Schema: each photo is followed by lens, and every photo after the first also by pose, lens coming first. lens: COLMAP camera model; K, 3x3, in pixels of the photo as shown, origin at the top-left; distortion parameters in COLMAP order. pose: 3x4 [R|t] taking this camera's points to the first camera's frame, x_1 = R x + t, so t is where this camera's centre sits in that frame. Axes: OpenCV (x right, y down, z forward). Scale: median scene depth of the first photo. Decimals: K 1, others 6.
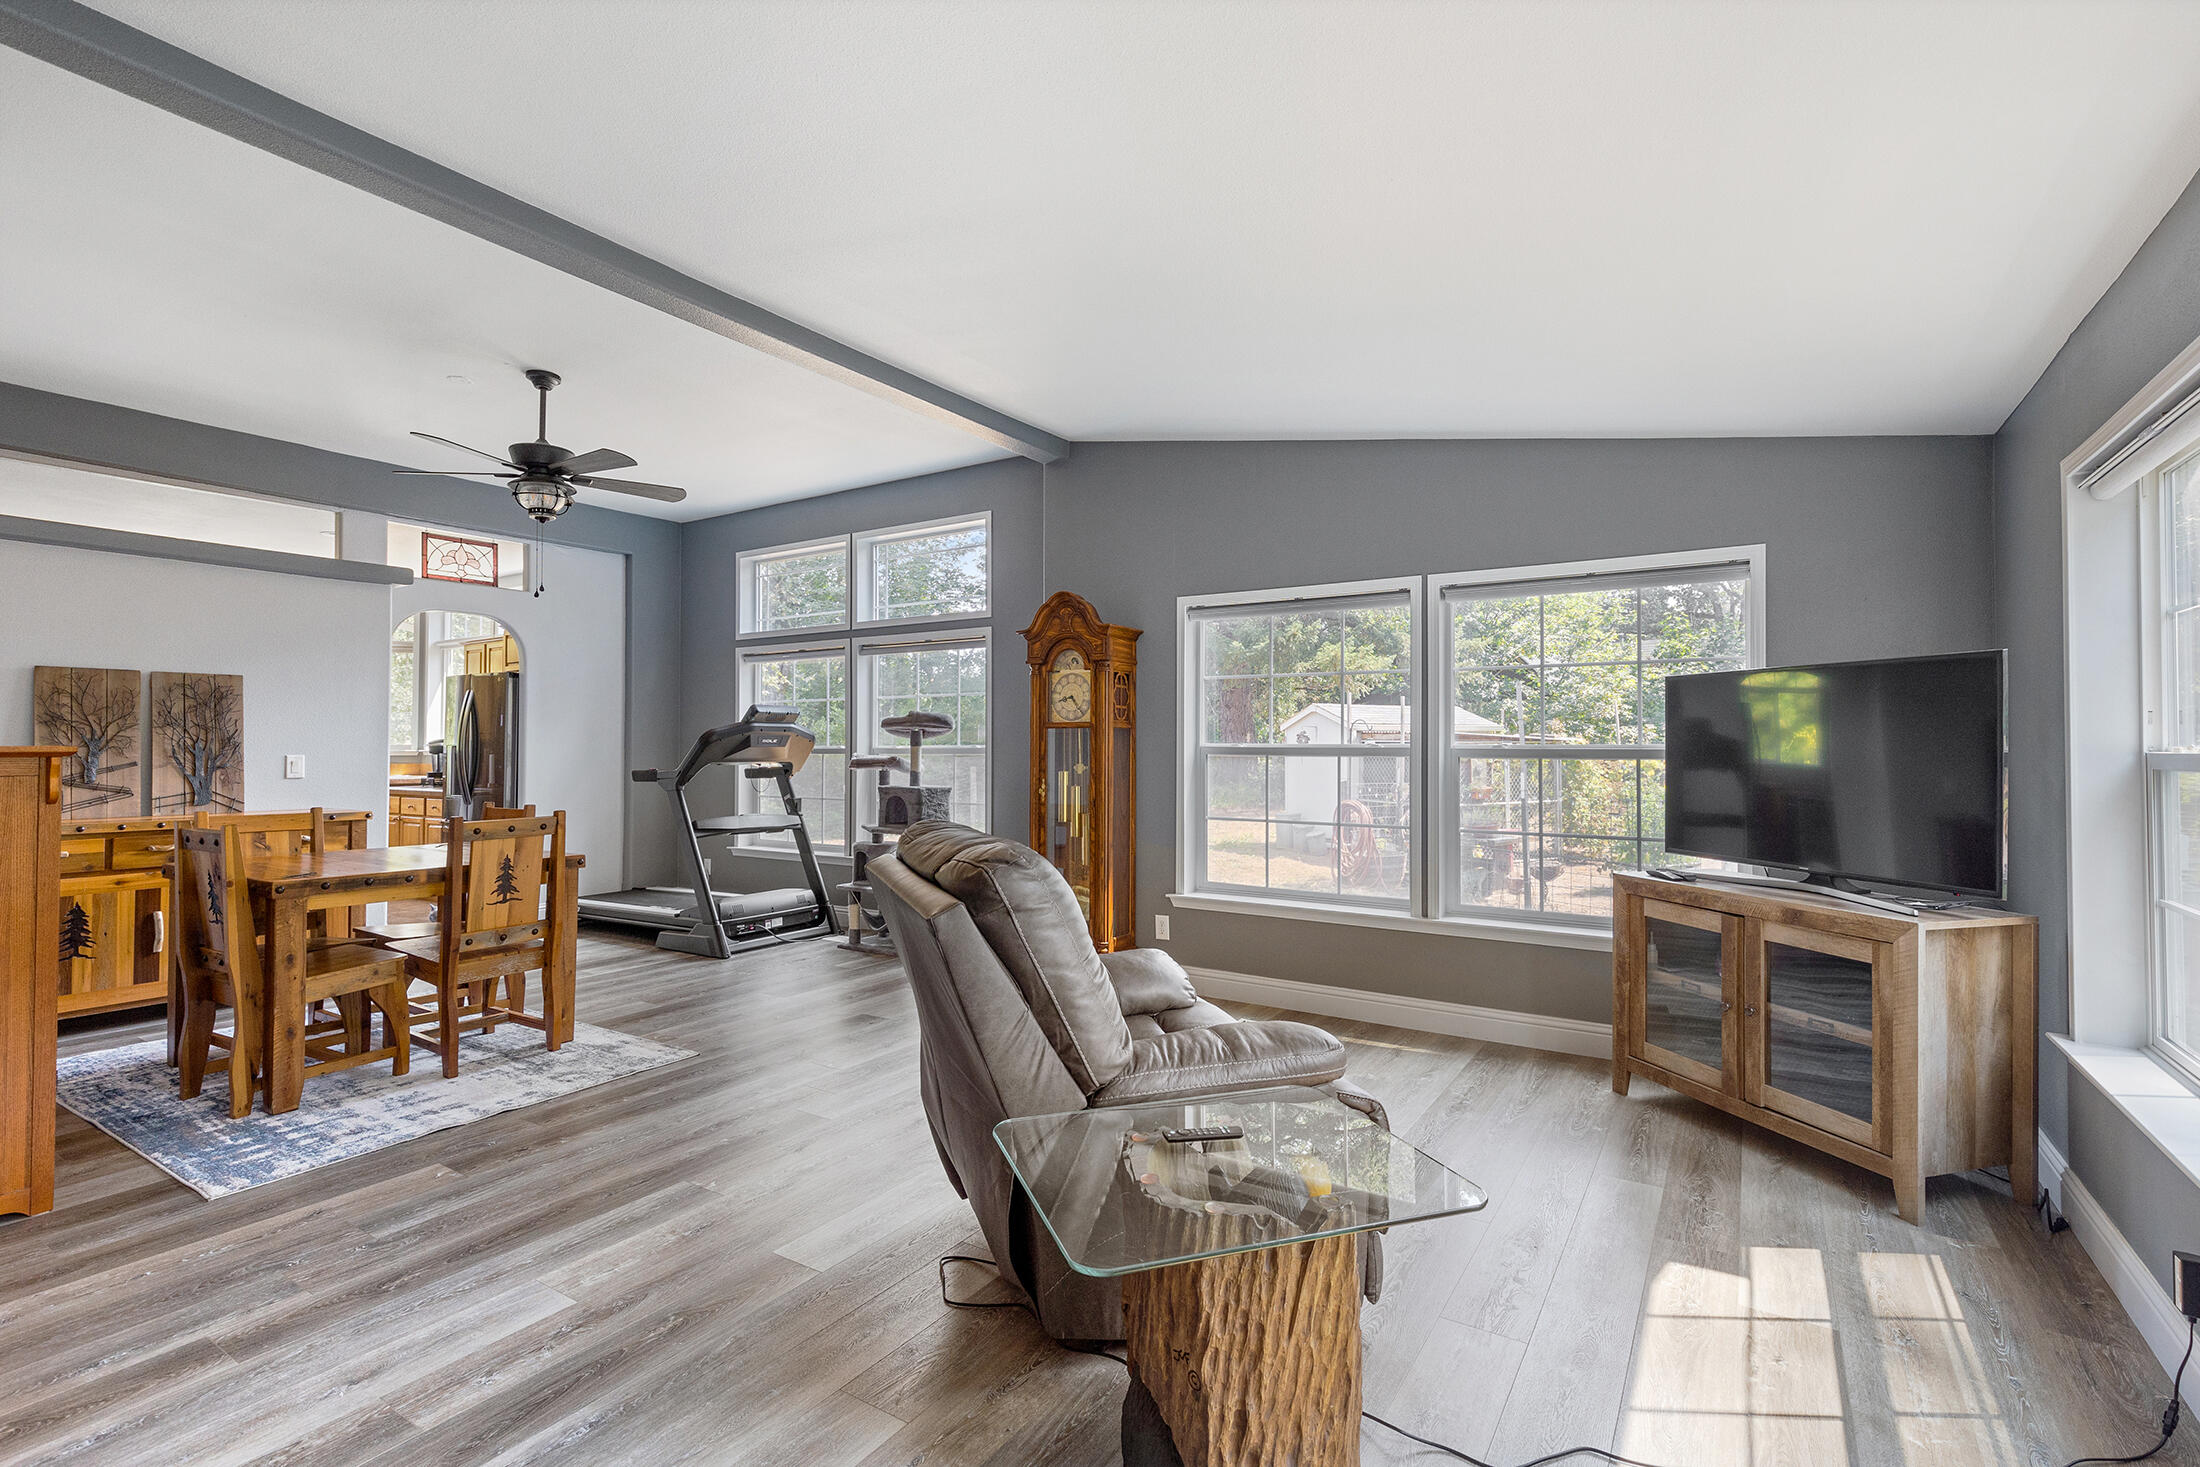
lens RADIAL K [[998.9, 0, 1089.6], [0, 998.9, 737.9], [0, 0, 1]] dist [0.000445, 0.000252]
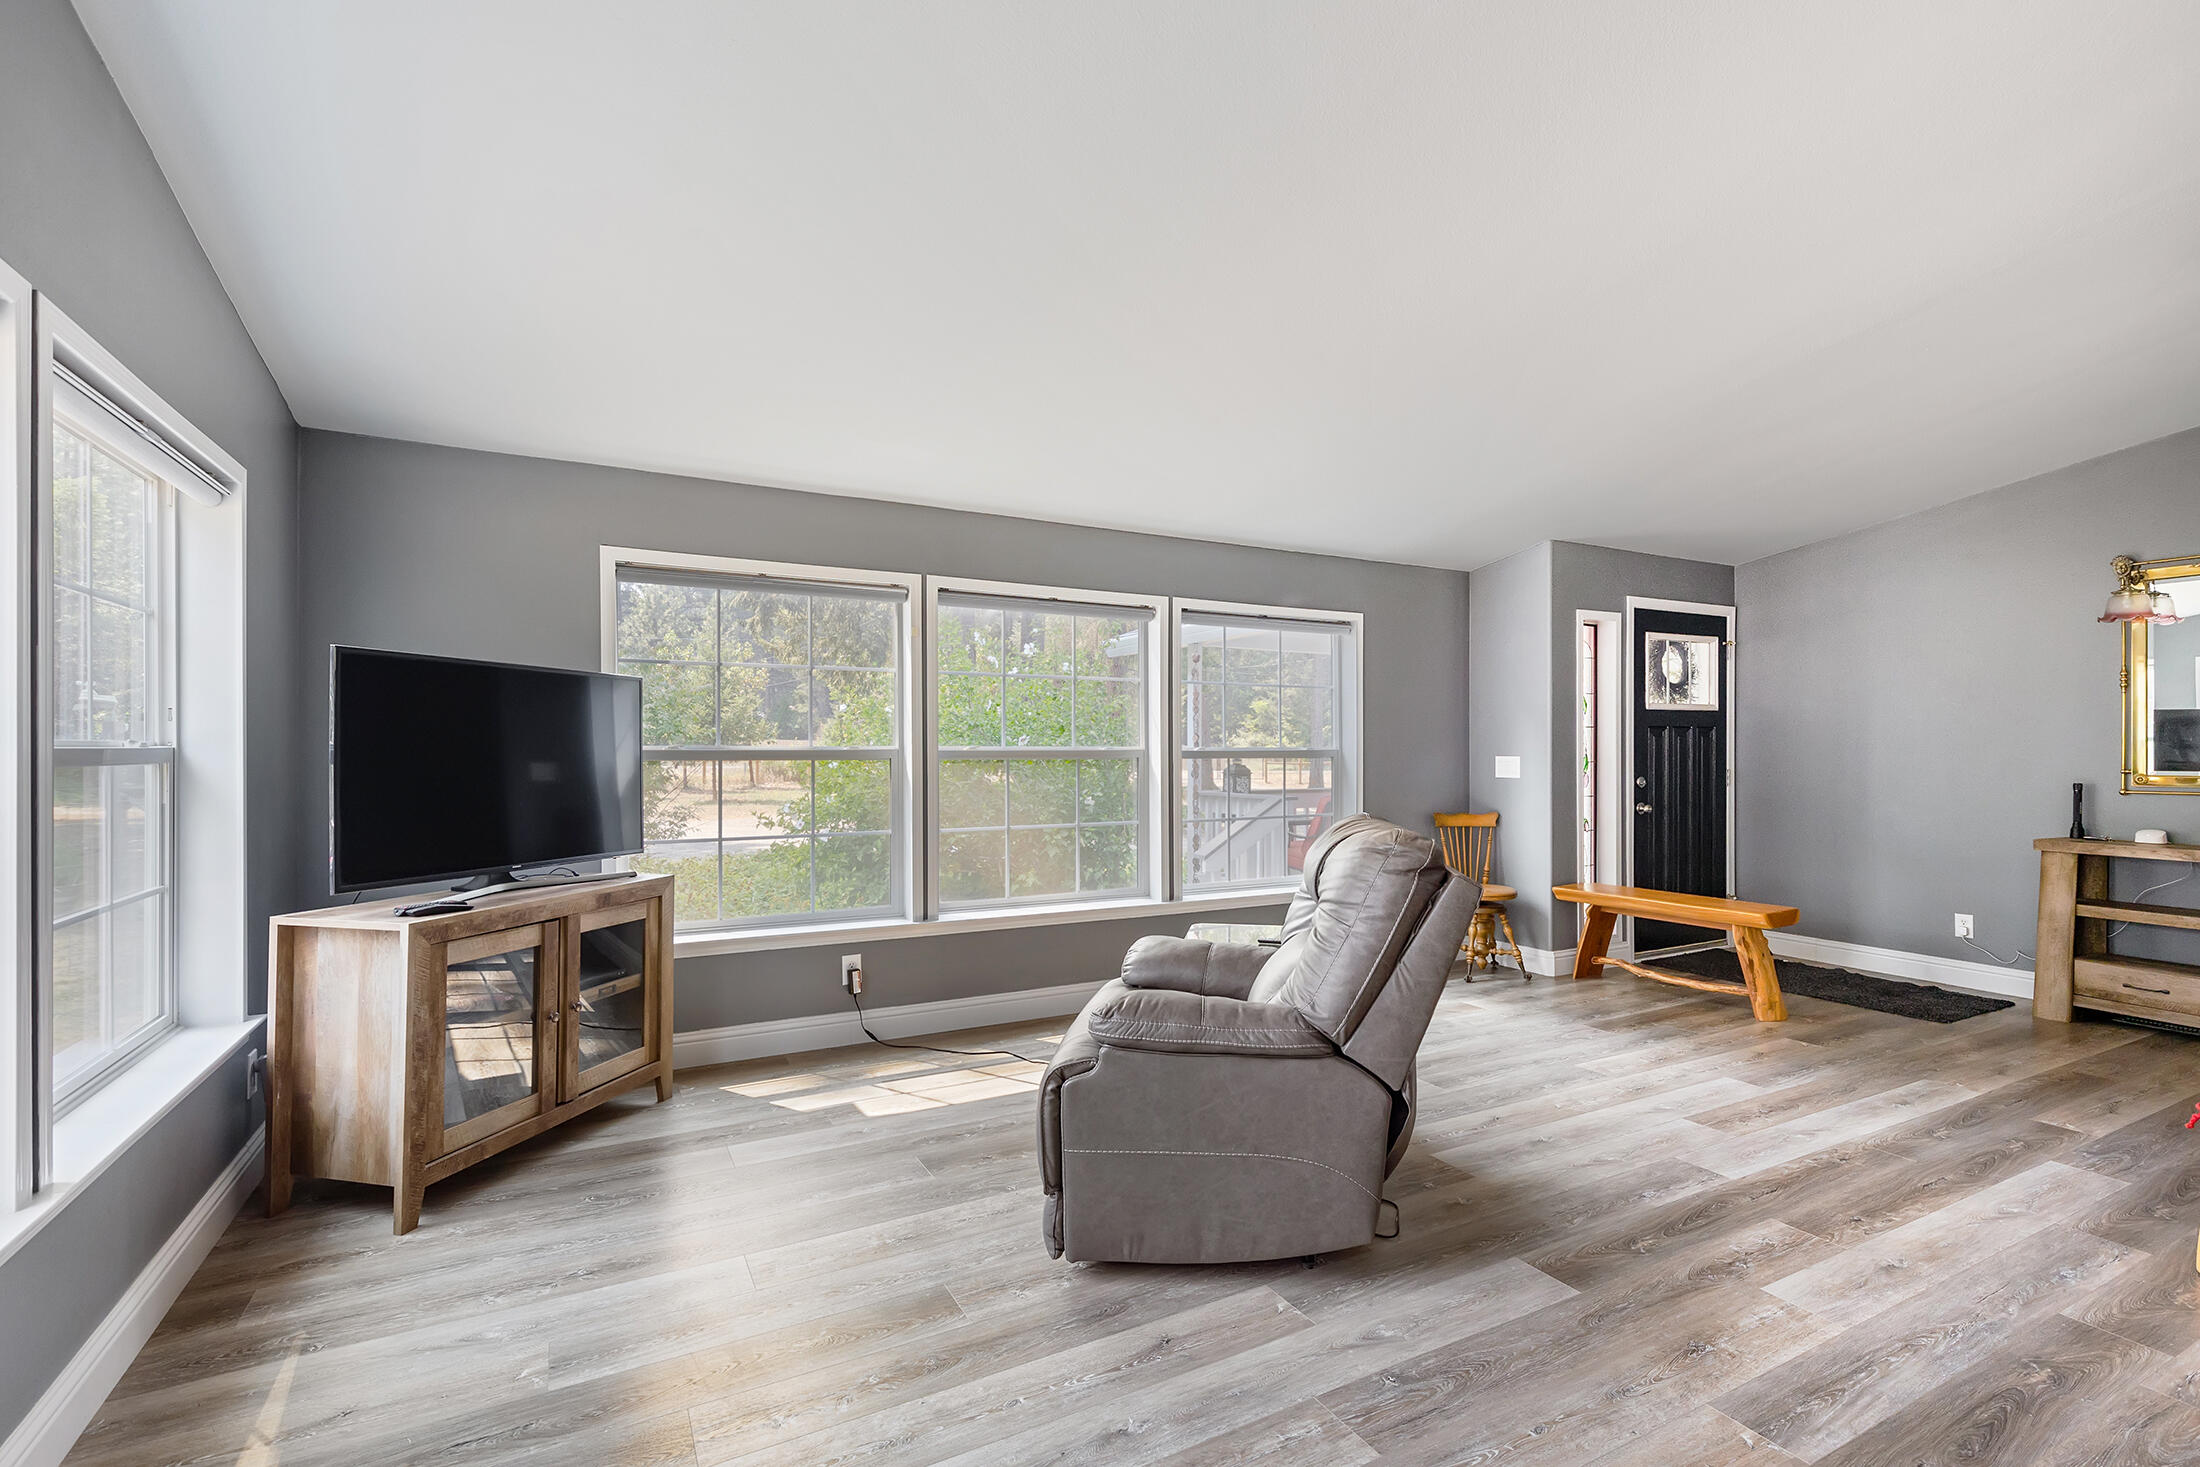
lens RADIAL K [[998.9, 0, 1086.7], [0, 998.9, 745.5], [0, 0, 1]] dist [0.000445, 0.000252]
pose [[-0.871803, 0.002147, 0.489852, -0.378391], [-0.004895, 0.999902, -0.013093, 0.015471], [-0.489832, -0.013813, -0.871708, 2.065319]]
